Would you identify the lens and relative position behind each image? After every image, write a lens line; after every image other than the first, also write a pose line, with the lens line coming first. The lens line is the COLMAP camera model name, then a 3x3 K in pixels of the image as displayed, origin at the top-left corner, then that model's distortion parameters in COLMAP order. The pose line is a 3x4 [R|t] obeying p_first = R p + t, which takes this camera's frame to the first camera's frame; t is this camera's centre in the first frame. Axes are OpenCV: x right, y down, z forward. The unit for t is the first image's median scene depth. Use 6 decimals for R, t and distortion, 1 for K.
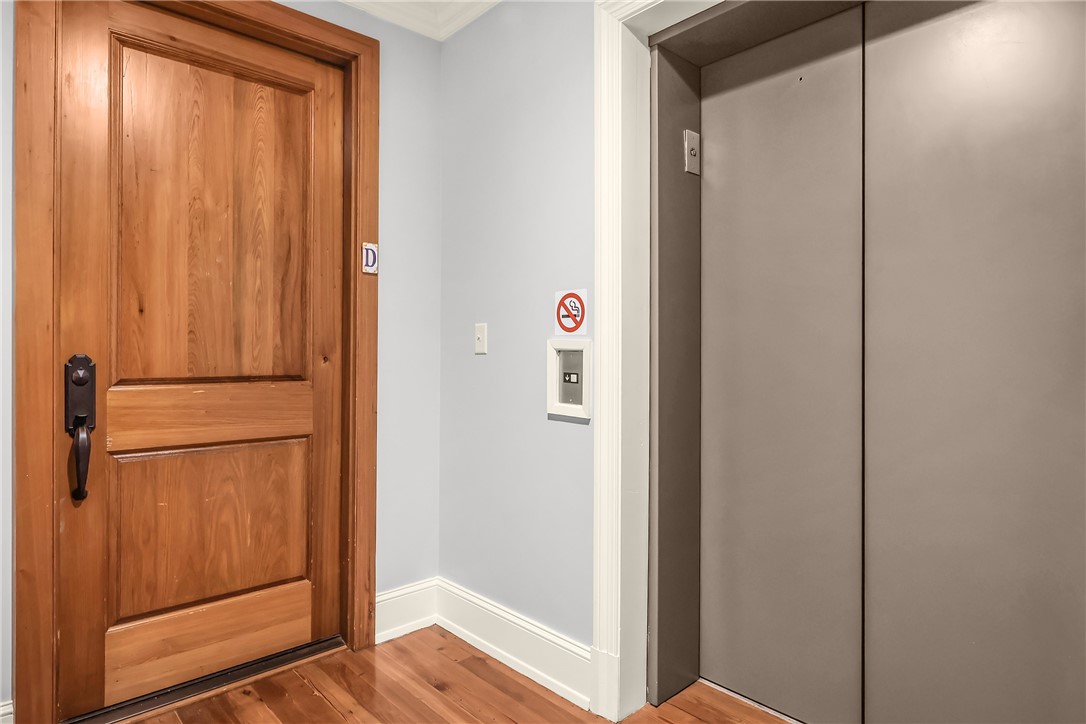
lens RADIAL K [[611.5, 0, 543.5], [0, 611.5, 357.4], [0, 0, 1]] dist [0.009130, -0.002653]
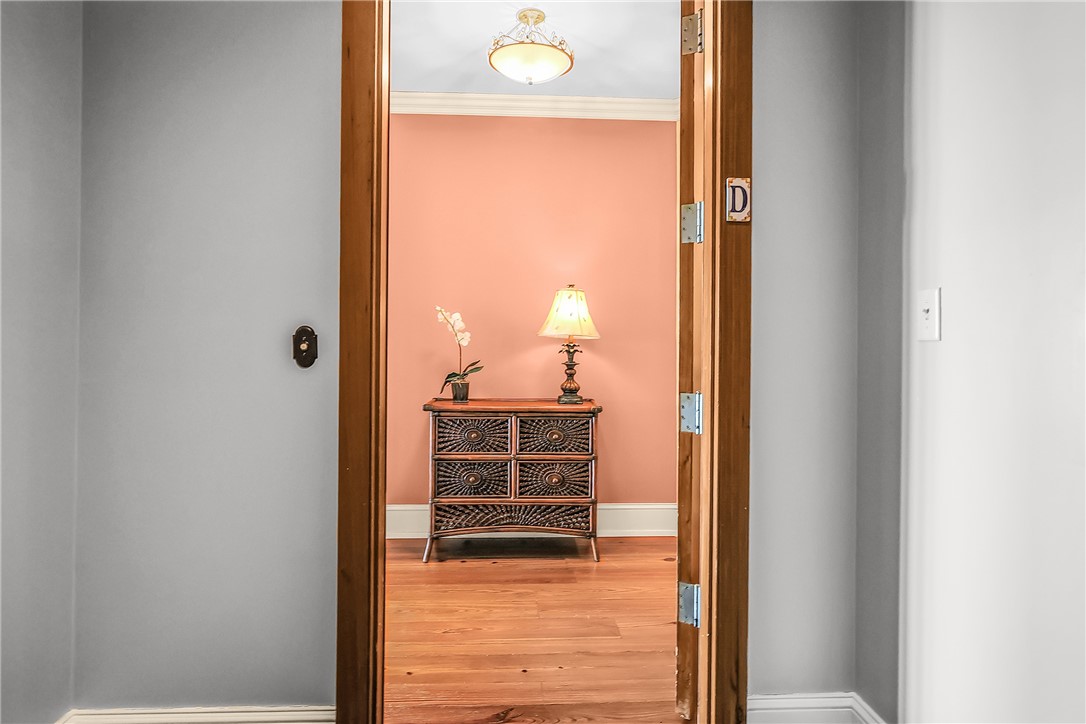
lens RADIAL K [[611.5, 0, 542.4], [0, 611.5, 360.4], [0, 0, 1]] dist [0.009130, -0.002653]
pose [[0.767338, -0.002691, -0.641237, -0.013347], [-0.007786, 0.999878, -0.013513, 0.027821], [0.641196, 0.015362, 0.767224, 0.337832]]
